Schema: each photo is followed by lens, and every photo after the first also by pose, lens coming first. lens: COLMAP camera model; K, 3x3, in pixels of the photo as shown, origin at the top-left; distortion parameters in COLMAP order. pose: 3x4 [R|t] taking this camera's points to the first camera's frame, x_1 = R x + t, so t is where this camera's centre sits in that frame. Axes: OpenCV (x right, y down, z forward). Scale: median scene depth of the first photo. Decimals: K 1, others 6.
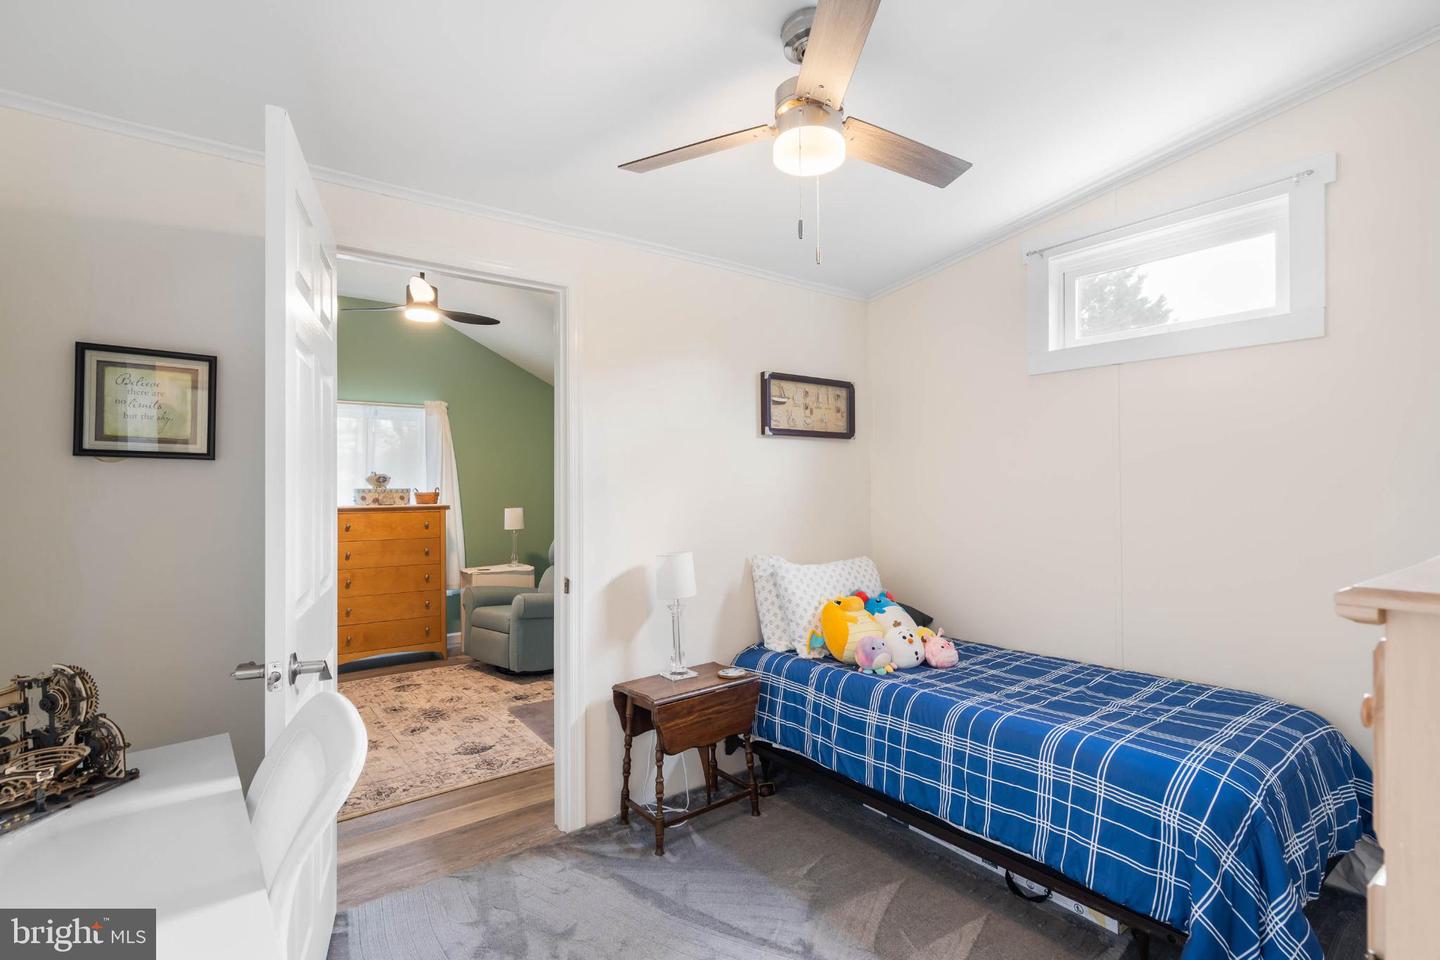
lens RADIAL K [[716.8, 0, 723.3], [0, 716.8, 483.0], [0, 0, 1]] dist [-0.003082, 0.000016]
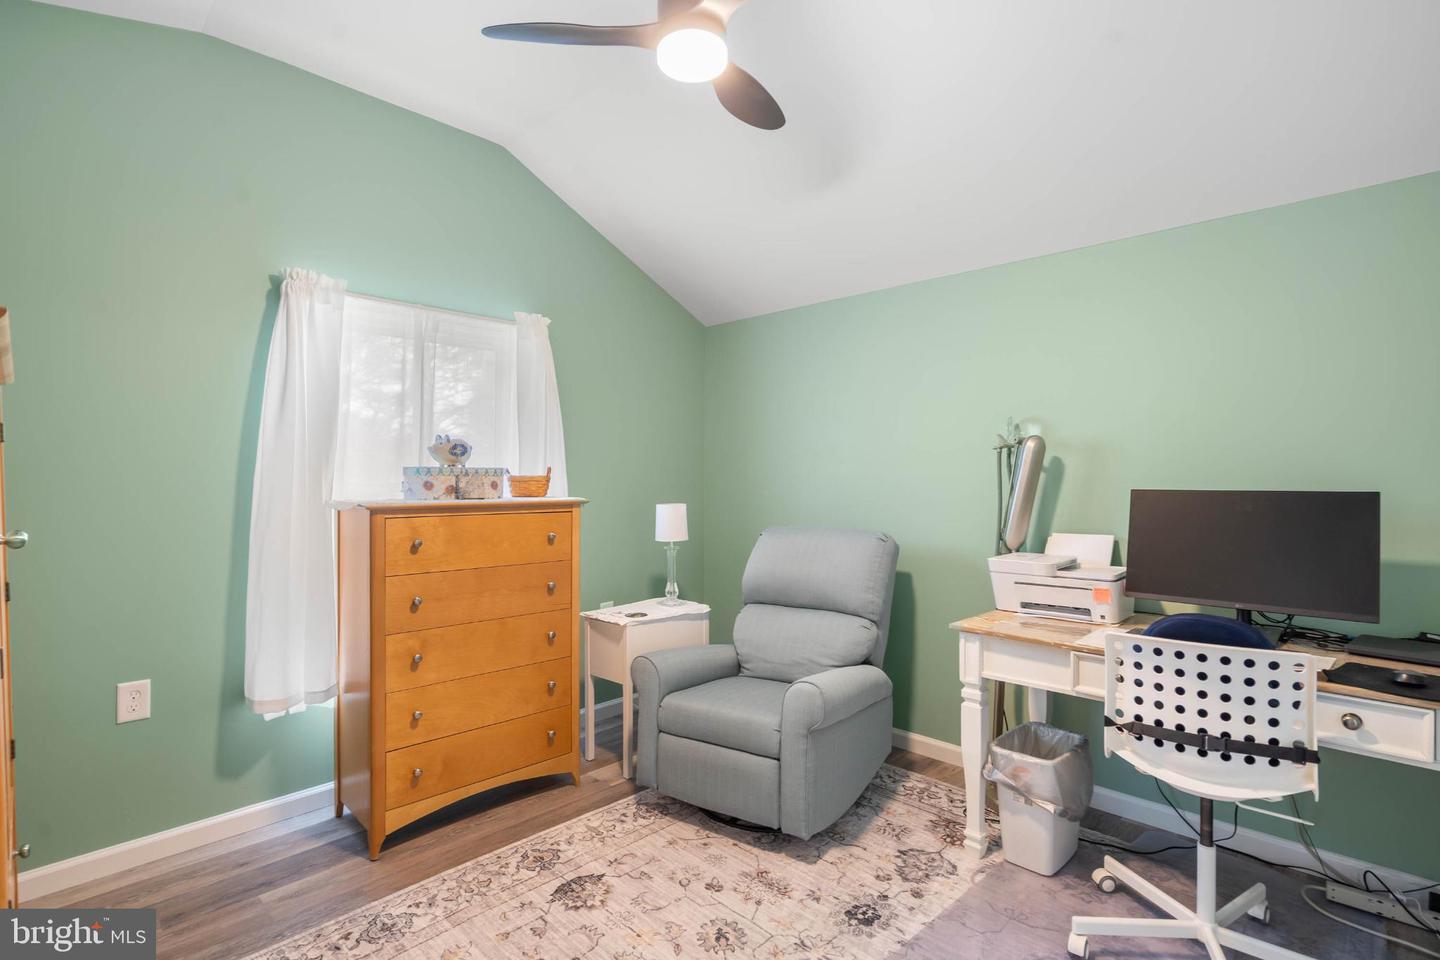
lens RADIAL K [[716.8, 0, 717.0], [0, 716.8, 476.7], [0, 0, 1]] dist [-0.003082, 0.000016]
pose [[0.989199, 0.007142, 0.146406, -0.367696], [-0.007978, 0.999955, 0.005120, 0.010279], [-0.146363, -0.006233, 0.989211, 0.455570]]
